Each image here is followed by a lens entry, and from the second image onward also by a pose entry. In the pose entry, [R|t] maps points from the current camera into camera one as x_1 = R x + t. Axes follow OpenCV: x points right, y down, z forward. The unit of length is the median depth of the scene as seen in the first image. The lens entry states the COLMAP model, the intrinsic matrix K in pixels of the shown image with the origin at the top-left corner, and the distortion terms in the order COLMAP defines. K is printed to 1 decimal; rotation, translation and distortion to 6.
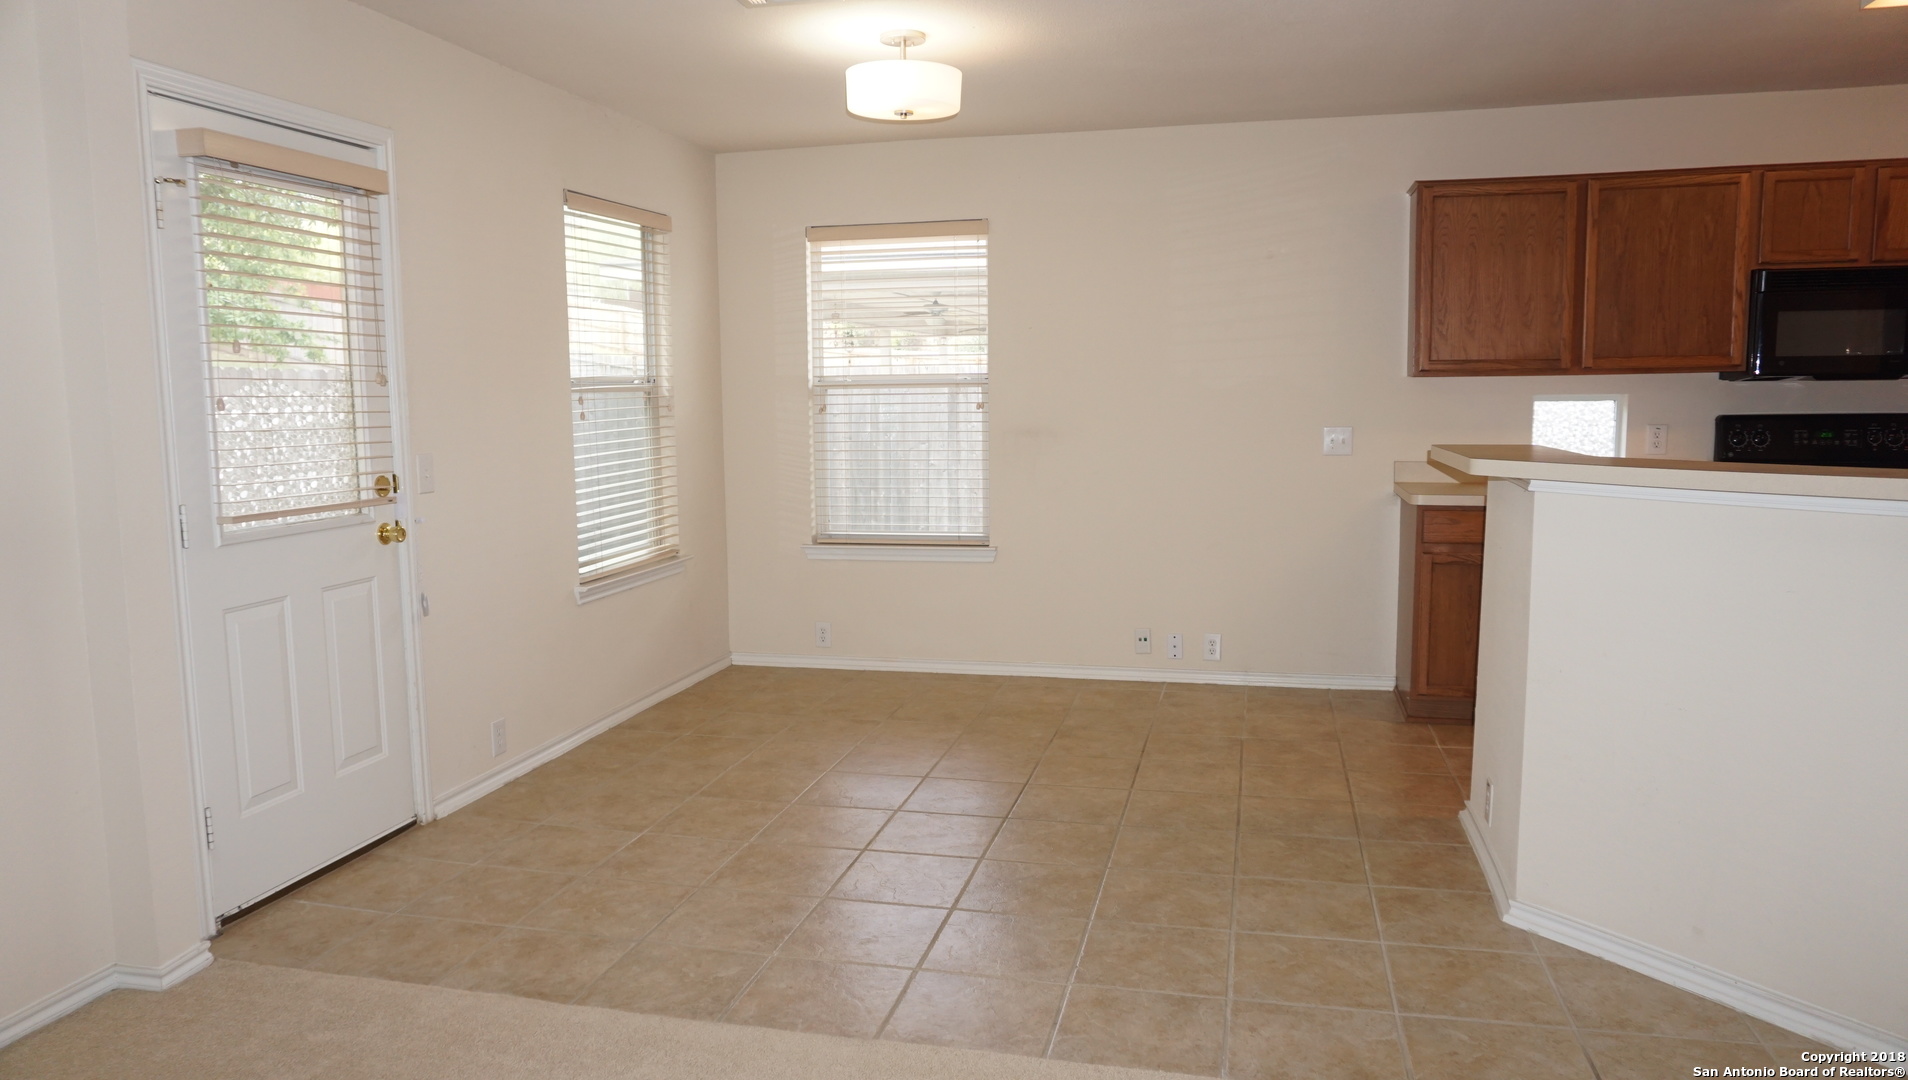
lens RADIAL K [[1300.4, 0, 954.0], [0, 1300.4, 540.0], [0, 0, 1]] dist [-0.037293, 0.002416]
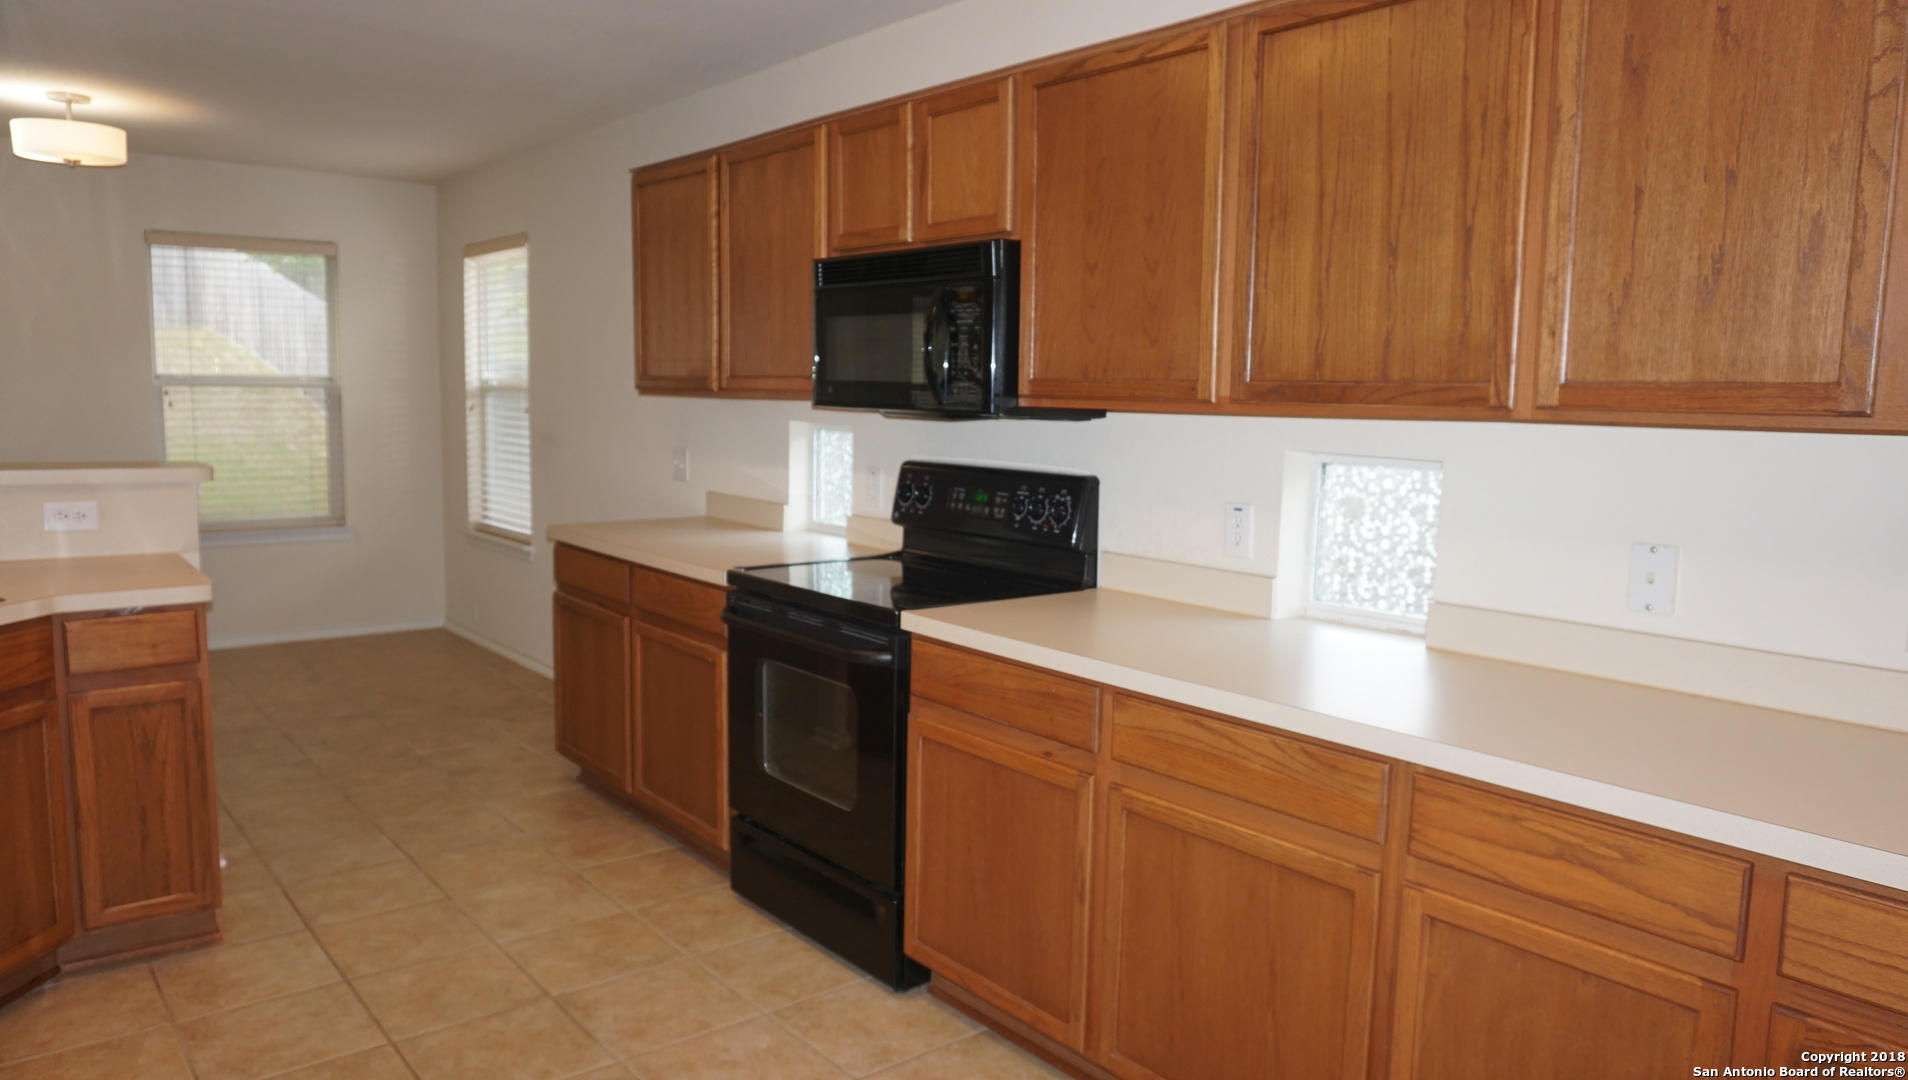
lens RADIAL K [[1300.4, 0, 954.0], [0, 1300.4, 540.0], [0, 0, 1]] dist [-0.037293, 0.002416]
pose [[0.797797, 0.099332, -0.594687, 1.083787], [-0.100329, 0.994455, 0.031510, -0.080775], [0.594520, 0.034525, 0.803340, 0.446299]]
